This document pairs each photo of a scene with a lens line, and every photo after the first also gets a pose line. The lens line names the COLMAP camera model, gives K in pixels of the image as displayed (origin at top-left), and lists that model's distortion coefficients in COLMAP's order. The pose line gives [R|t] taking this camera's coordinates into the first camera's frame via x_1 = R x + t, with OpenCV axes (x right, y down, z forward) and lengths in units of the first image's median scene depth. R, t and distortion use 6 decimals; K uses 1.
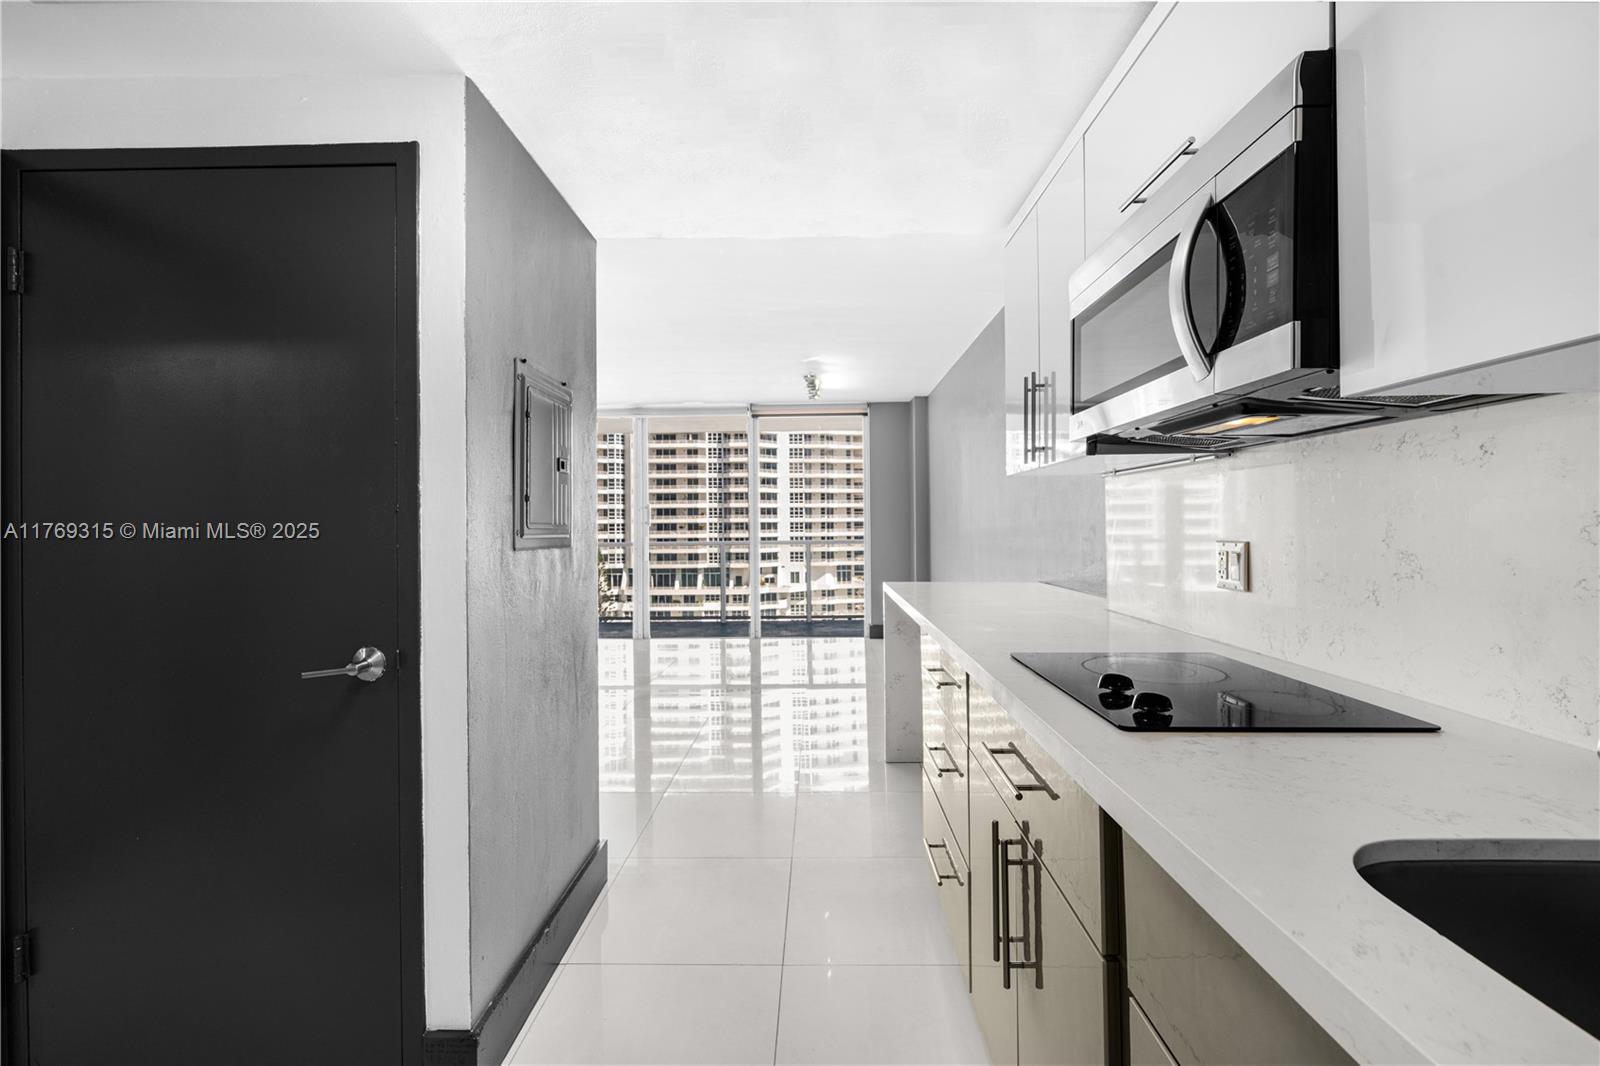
lens RADIAL K [[670.8, 0, 820.9], [0, 670.8, 505.9], [0, 0, 1]] dist [-0.011587, 0.001148]
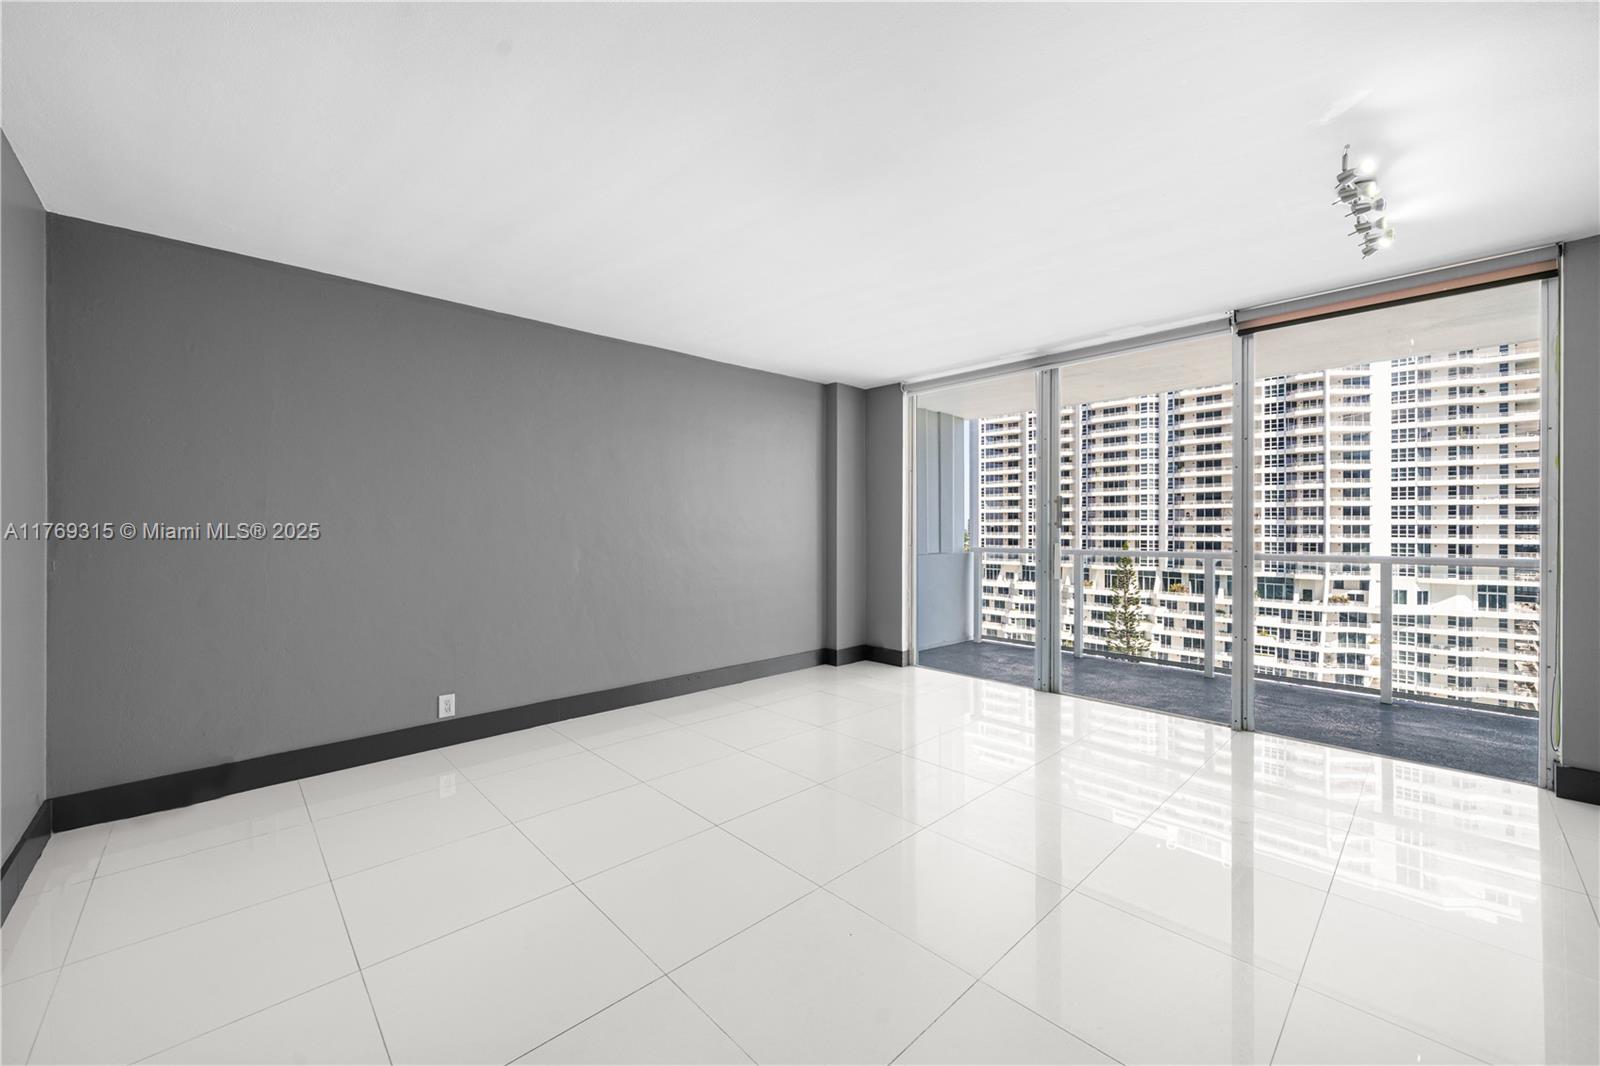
lens RADIAL K [[618.2, 0, 795.0], [0, 618.2, 526.5], [0, 0, 1]] dist [-0.011678, 0.000125]
pose [[0.682294, 0.008741, -0.731026, 0.022404], [0.012682, 0.999637, 0.023790, 0.010757], [0.730968, -0.025503, 0.681935, 0.395832]]
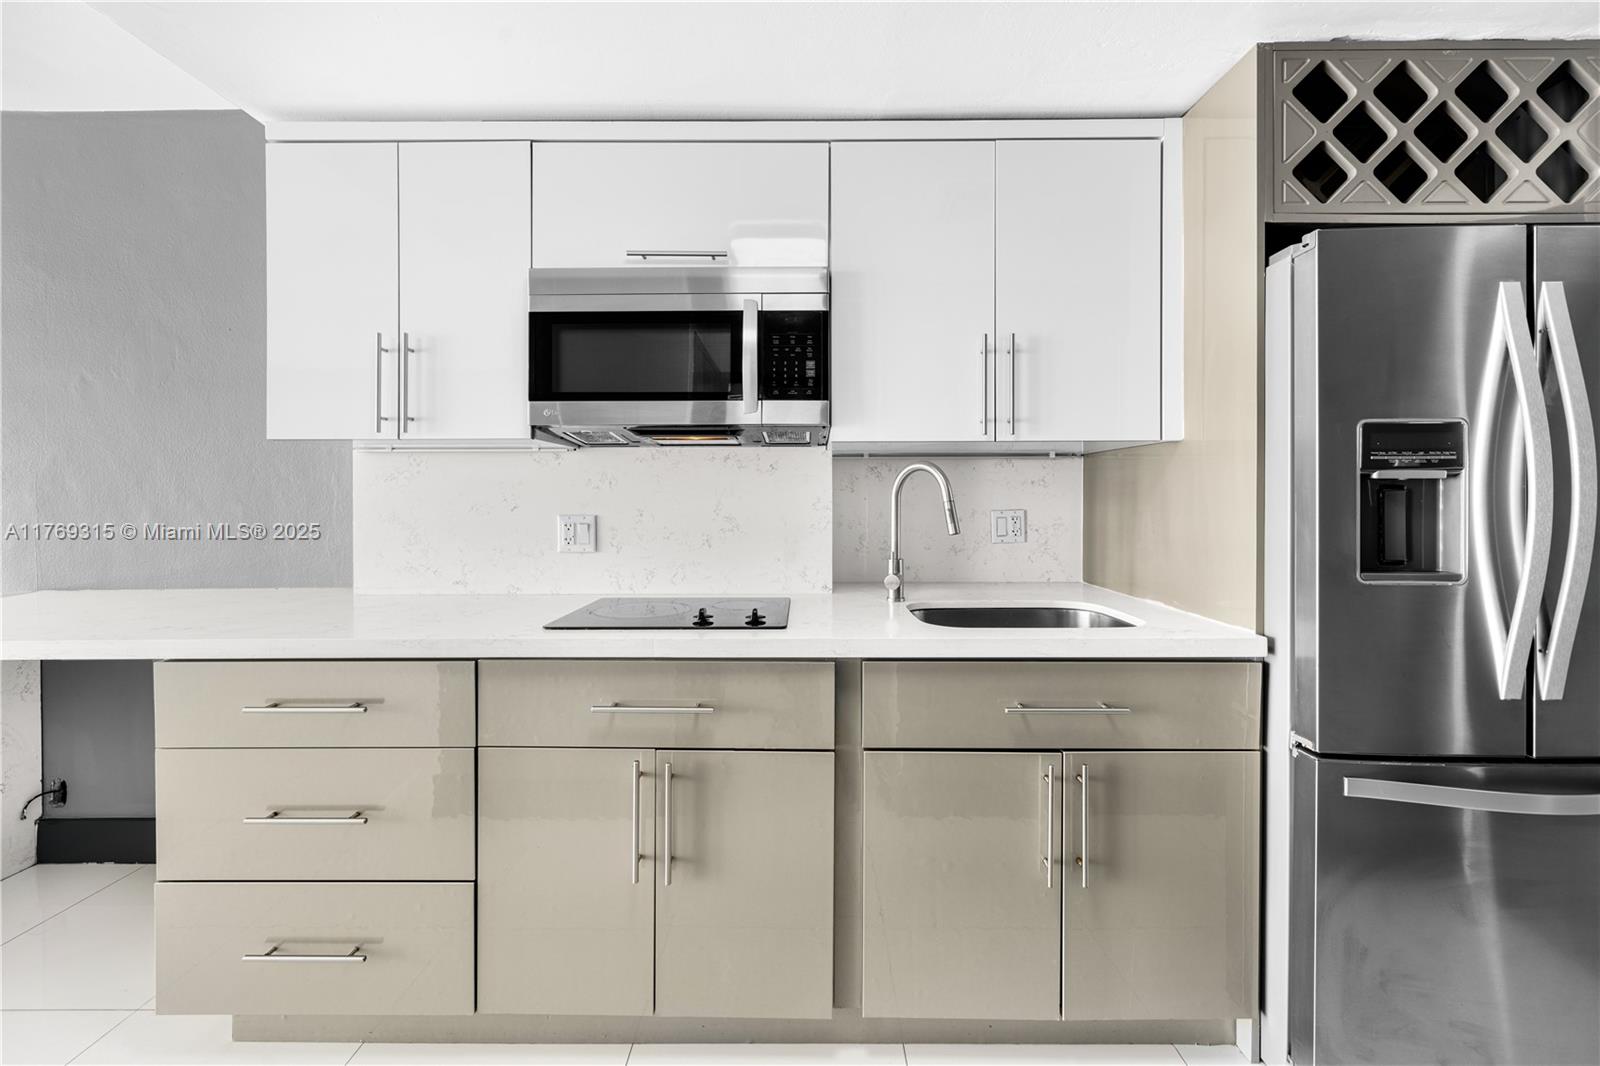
lens RADIAL K [[618.2, 0, 792.5], [0, 618.2, 500.0], [0, 0, 1]] dist [-0.011678, 0.000125]
pose [[0.004957, 0.006290, 0.999968, -0.144161], [-0.026419, 0.999632, -0.006157, 0.004503], [-0.999639, -0.026388, 0.005121, 0.135799]]
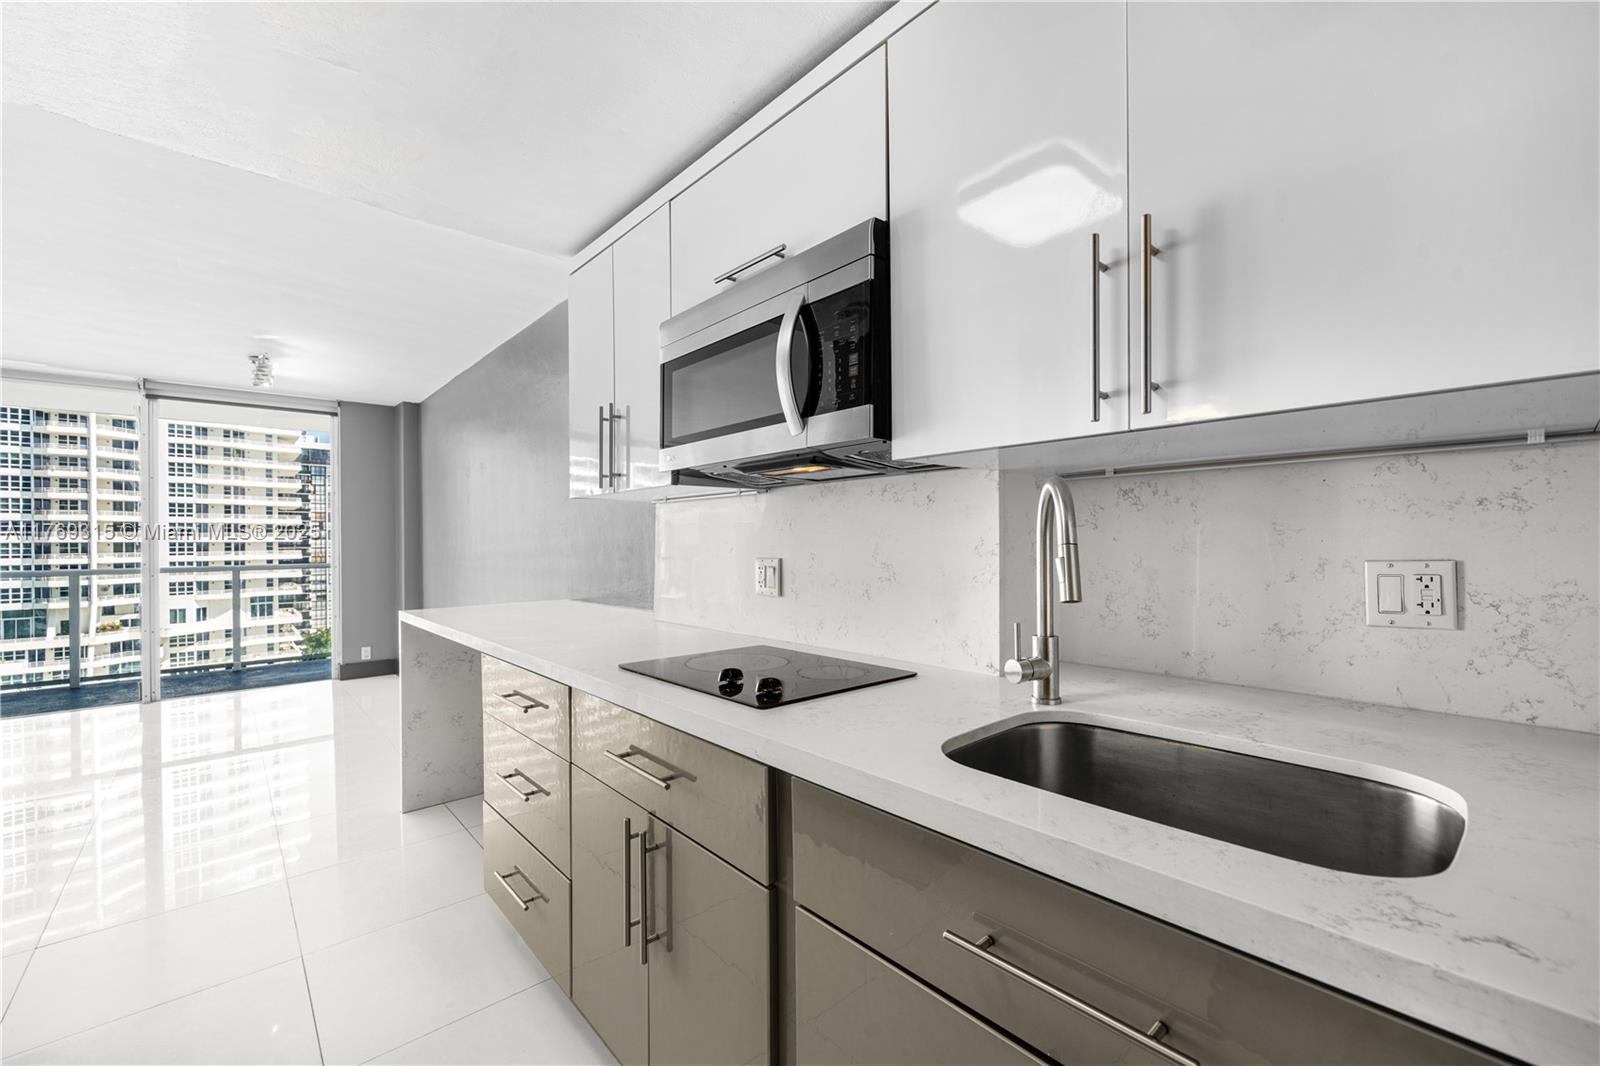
lens RADIAL K [[636.3, 0, 816.5], [0, 636.3, 541.3], [0, 0, 1]] dist [-0.010891, -0.002930]
pose [[0.726879, 0.002325, 0.686762, -0.039637], [-0.017506, 0.999732, 0.015144, -0.000019], [-0.686543, -0.023031, 0.726725, 0.008994]]
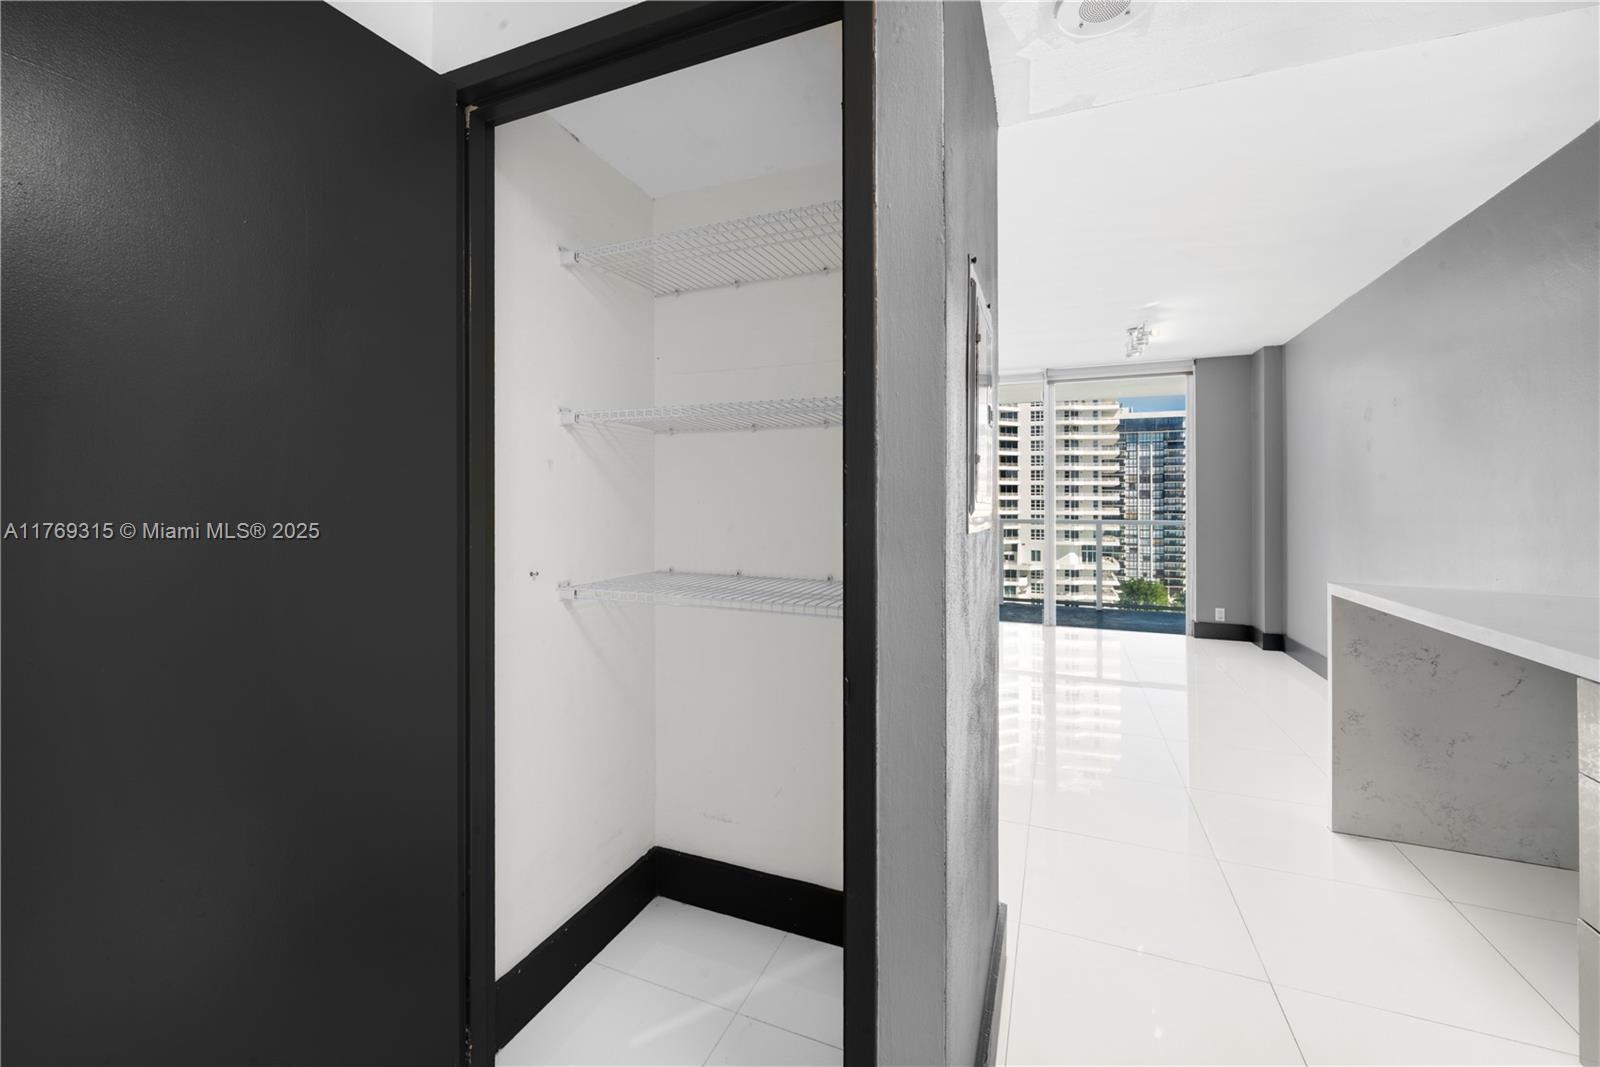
lens RADIAL K [[636.3, 0, 804.2], [0, 636.3, 493.3], [0, 0, 1]] dist [-0.010891, -0.002930]
pose [[0.925807, 0.007266, -0.377926, -0.086146], [-0.001506, 0.999878, 0.015535, 0.003994], [0.377993, -0.013813, 0.925706, 0.076447]]
